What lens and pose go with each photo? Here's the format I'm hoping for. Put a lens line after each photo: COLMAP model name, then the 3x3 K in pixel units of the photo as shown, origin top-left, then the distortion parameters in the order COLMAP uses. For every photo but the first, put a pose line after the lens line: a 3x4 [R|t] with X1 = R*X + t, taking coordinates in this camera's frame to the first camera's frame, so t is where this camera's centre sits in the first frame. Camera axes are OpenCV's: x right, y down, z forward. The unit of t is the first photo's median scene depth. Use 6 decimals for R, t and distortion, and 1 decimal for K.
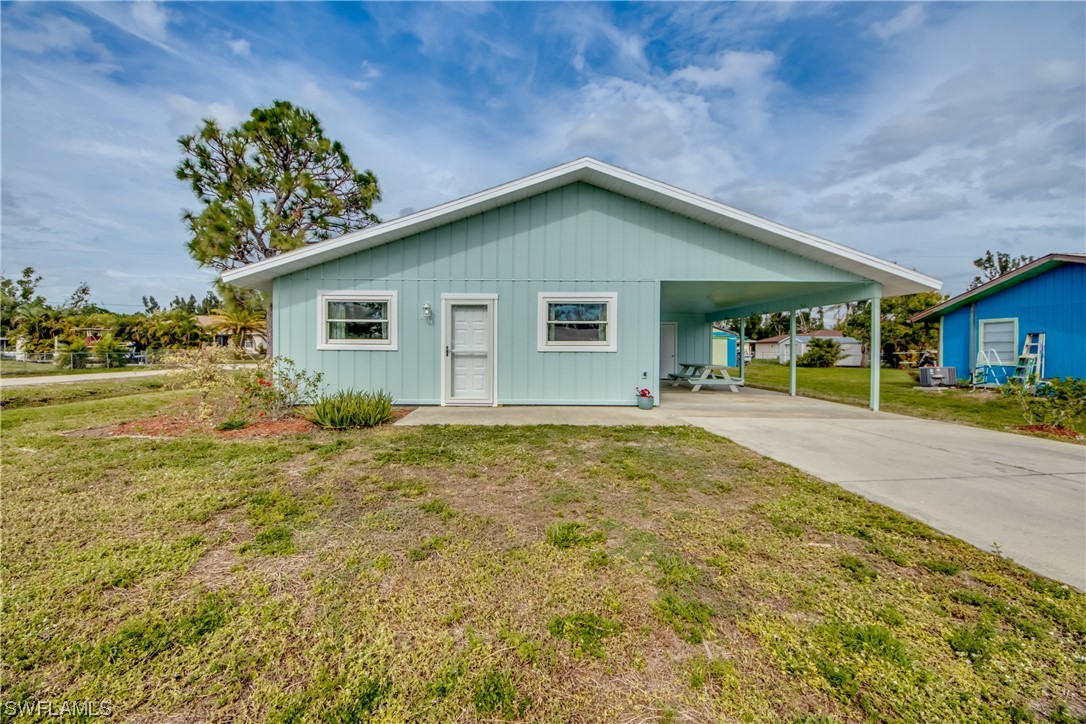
lens RADIAL K [[416.1, 0, 535.1], [0, 416.1, 357.8], [0, 0, 1]] dist [0.021144, -0.014179]
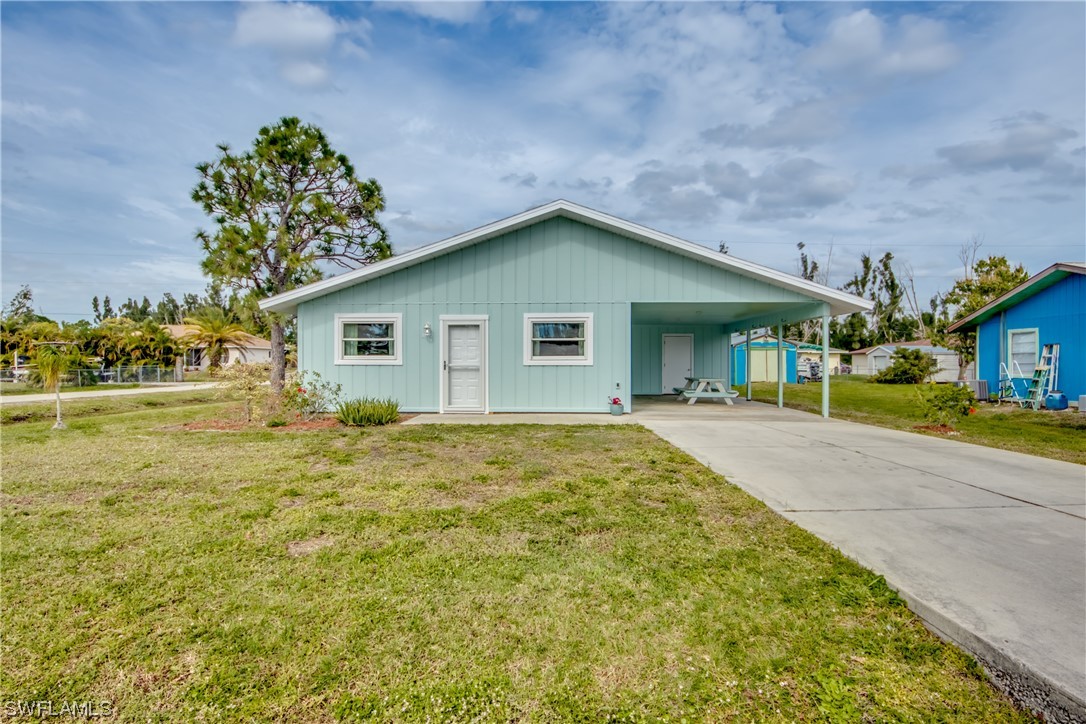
lens RADIAL K [[549.9, 0, 547.9], [0, 549.9, 364.7], [0, 0, 1]] dist [0.016287, 0.001568]
pose [[0.998475, -0.004725, -0.054997, 0.111818], [0.003722, 0.999825, -0.018325, 0.008070], [0.055074, 0.018093, 0.998318, -0.359036]]
